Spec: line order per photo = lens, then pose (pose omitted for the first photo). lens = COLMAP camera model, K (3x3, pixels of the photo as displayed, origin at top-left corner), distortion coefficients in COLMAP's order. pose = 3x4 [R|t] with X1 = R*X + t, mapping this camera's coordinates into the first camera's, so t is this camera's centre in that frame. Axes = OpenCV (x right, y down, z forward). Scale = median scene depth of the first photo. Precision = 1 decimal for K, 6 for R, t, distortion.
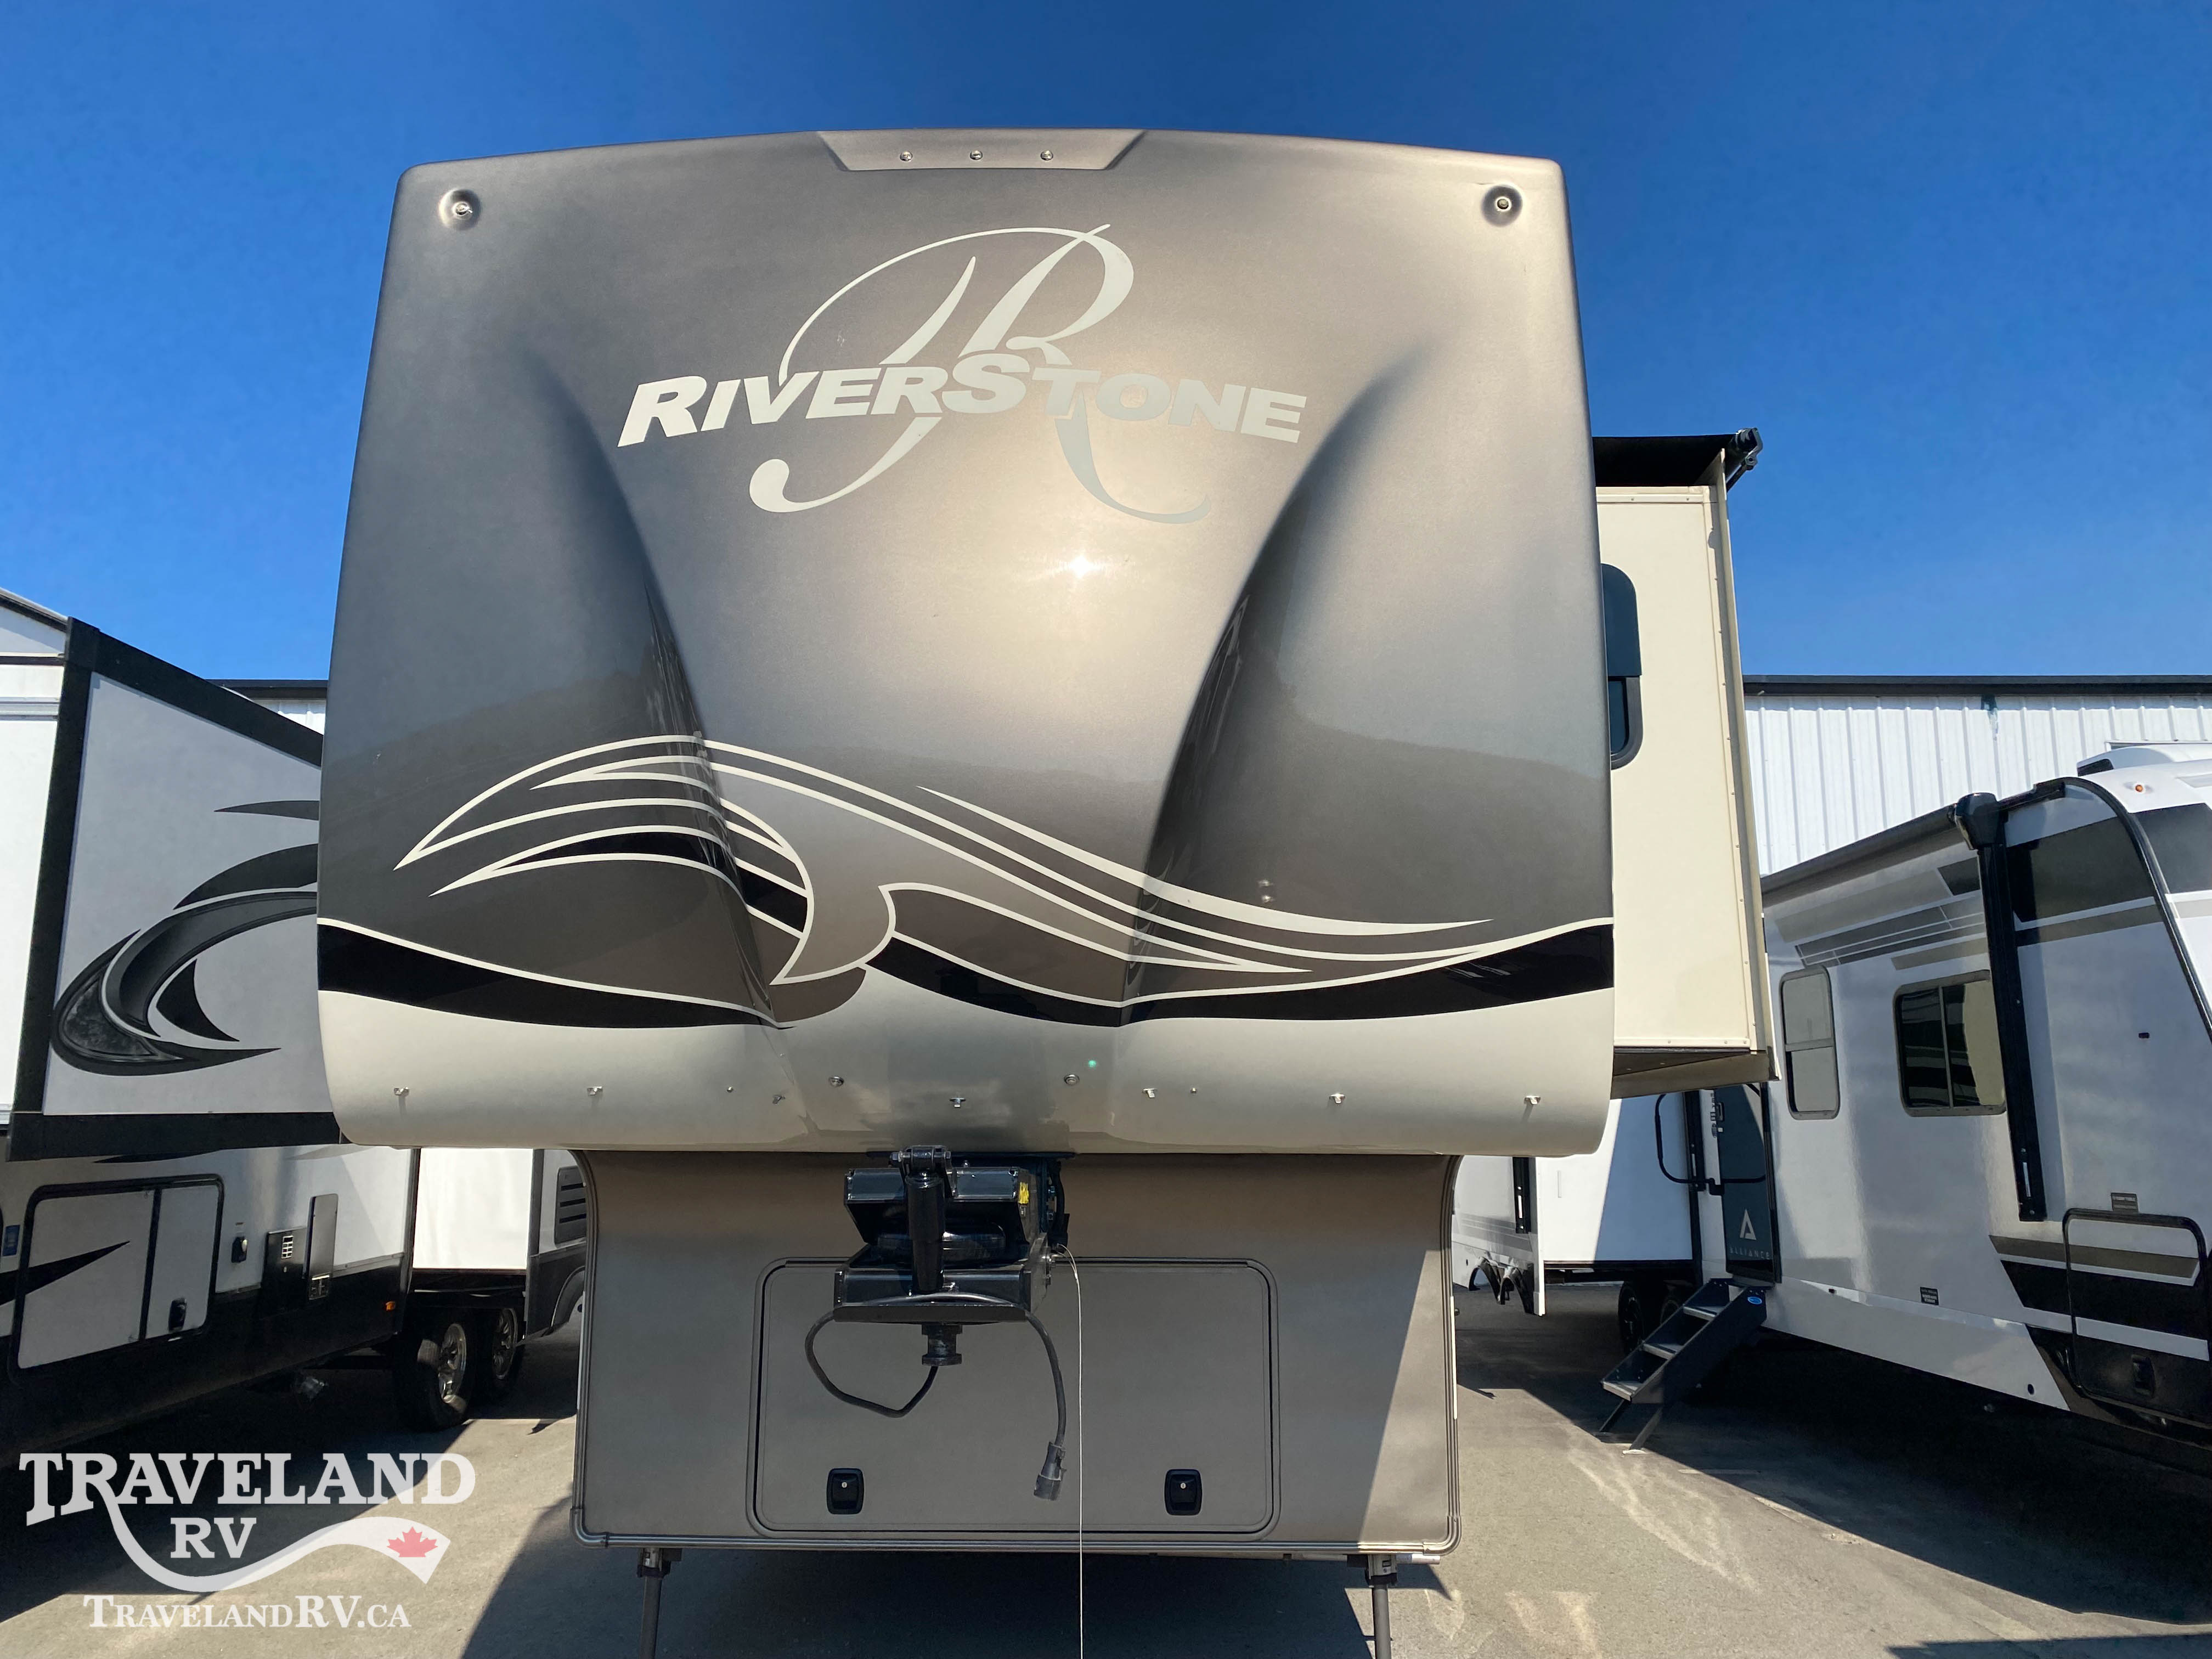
lens RADIAL K [[1669.0, 0, 1123.1], [0, 1669.0, 825.4], [0, 0, 1]] dist [0.020285, -0.006836]
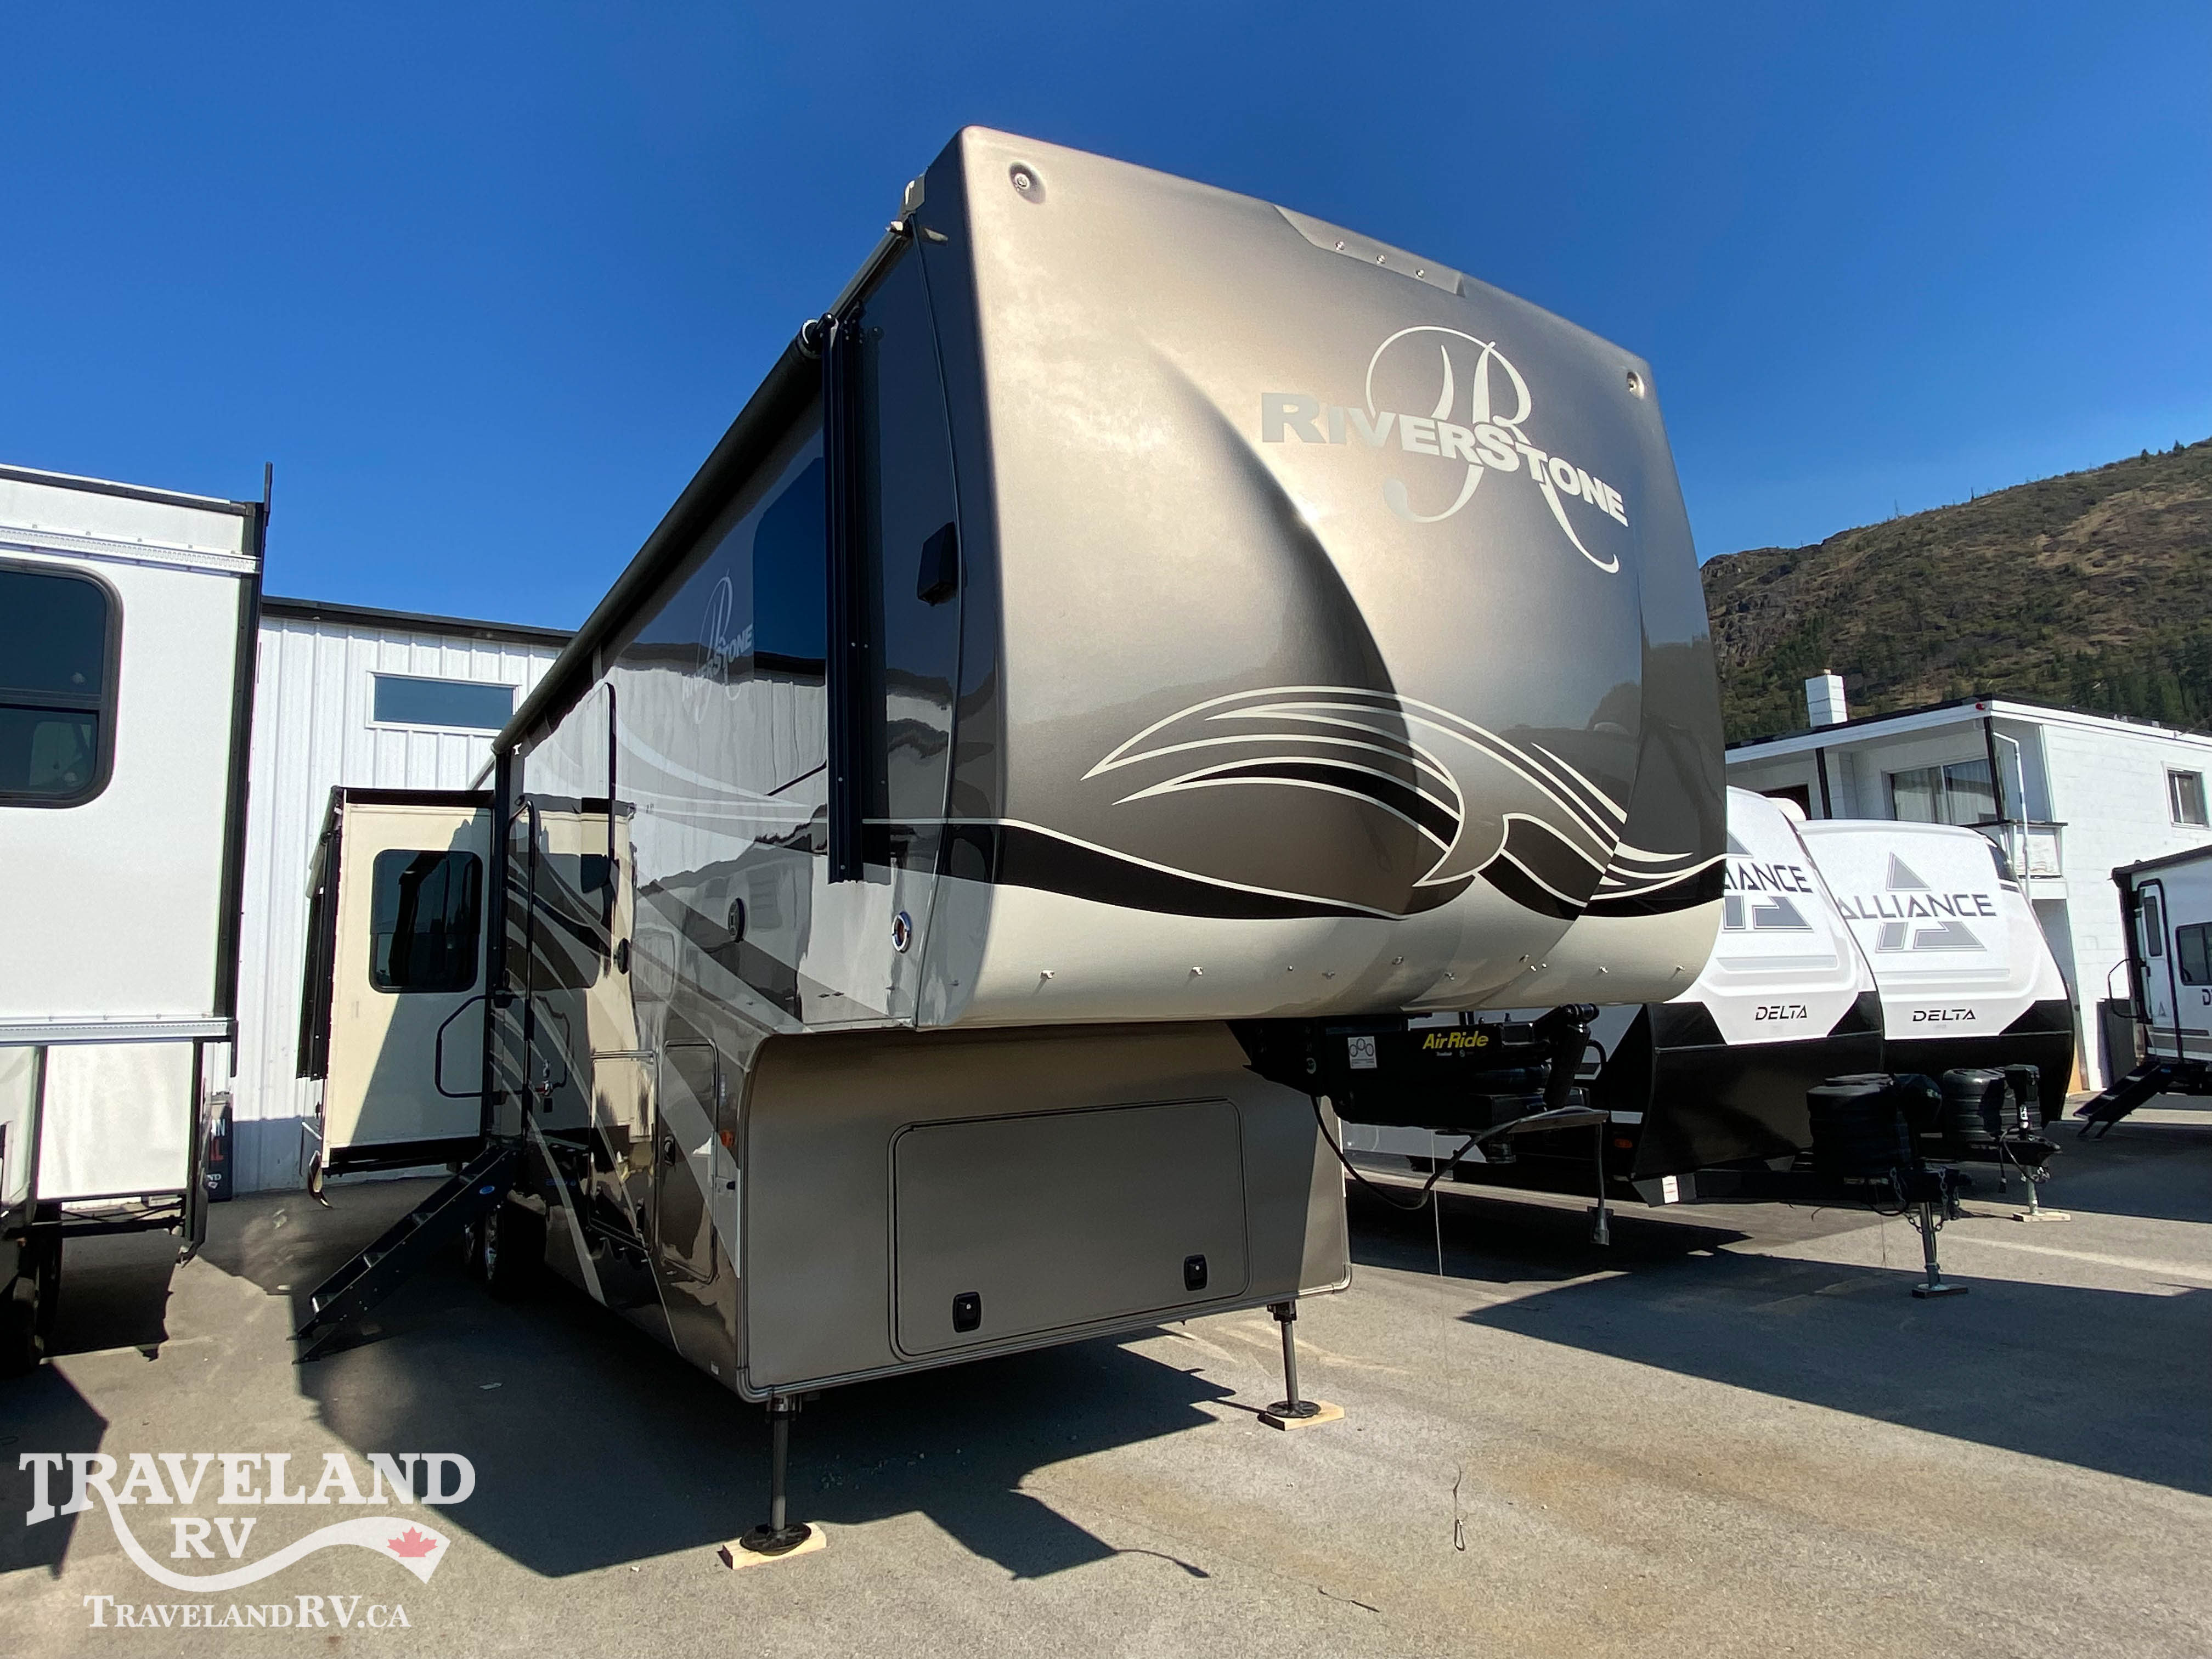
lens RADIAL K [[1340.7, 0, 1103.5], [0, 1340.7, 833.5], [0, 0, 1]] dist [0.007199, -0.001488]
pose [[0.846654, 0.036901, 0.530863, -0.918394], [-0.058201, 0.998030, 0.023447, 0.041002], [-0.528952, -0.050748, 0.847133, 0.229267]]
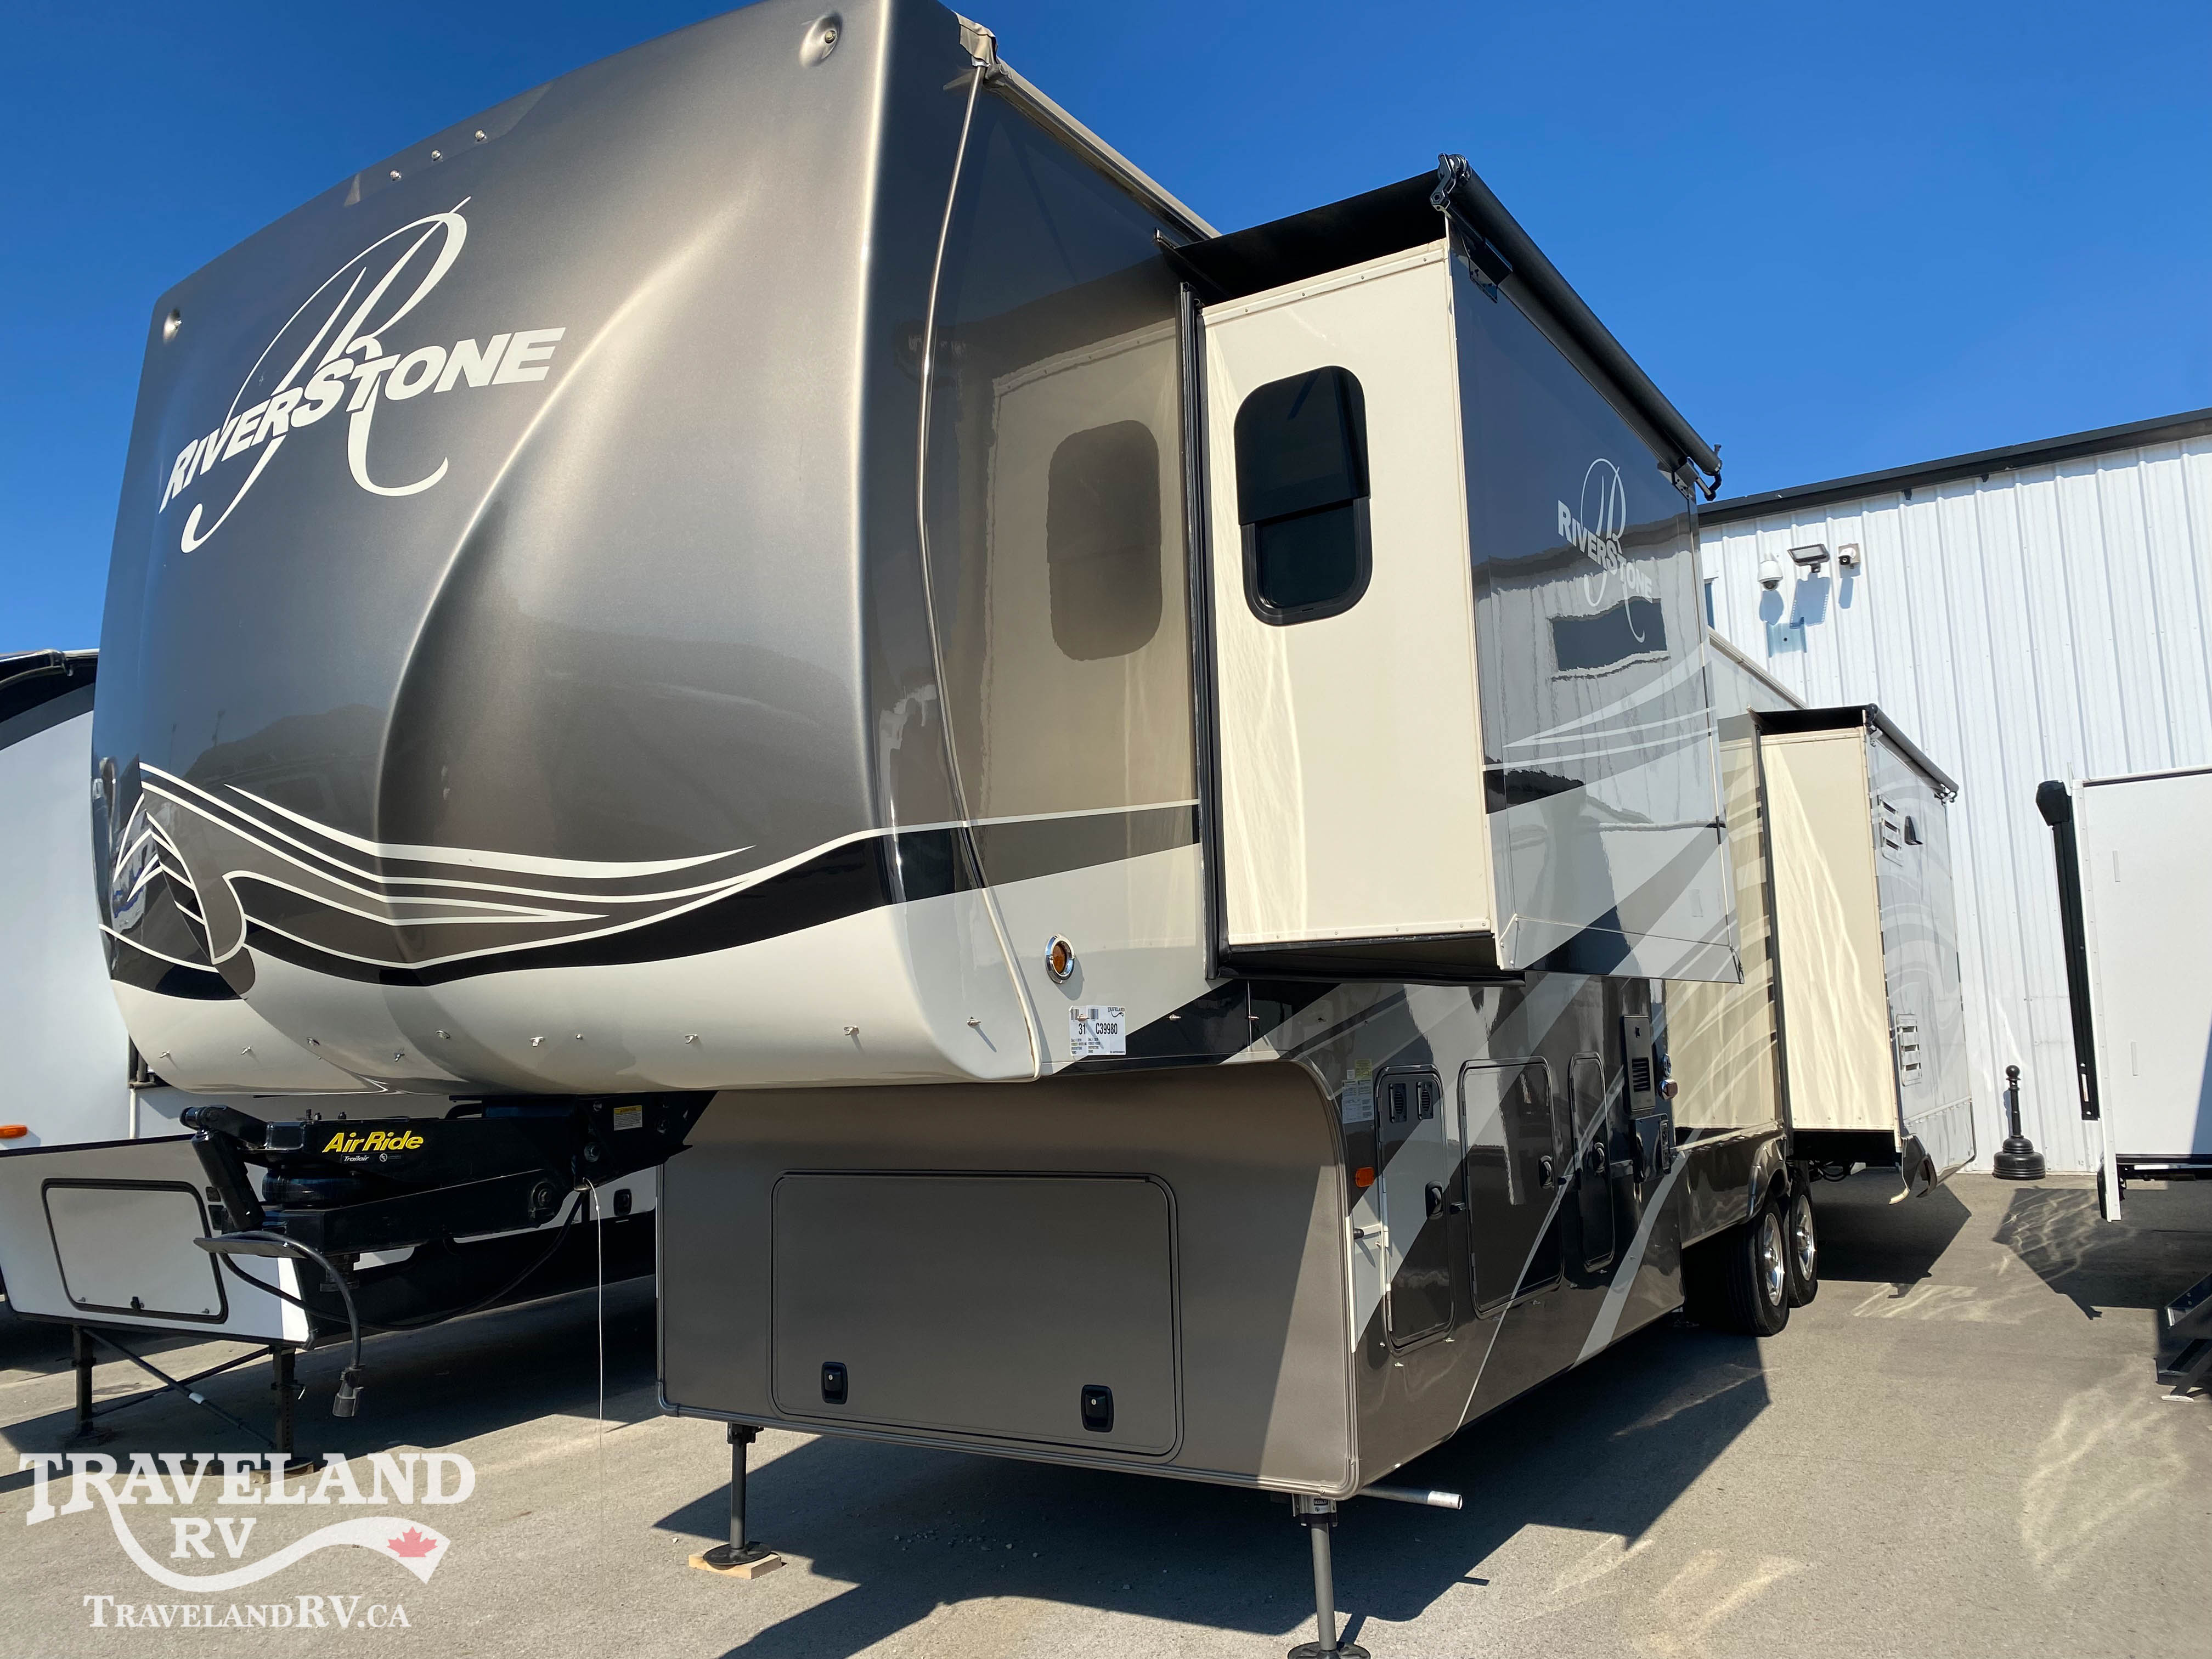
lens RADIAL K [[1669.0, 0, 1099.9], [0, 1669.0, 831.5], [0, 0, 1]] dist [0.020285, -0.006836]
pose [[0.859629, -0.095411, -0.501932, 0.862203], [0.133580, 0.990208, 0.040549, 0.036542], [0.493148, -0.101905, 0.863956, 0.289623]]
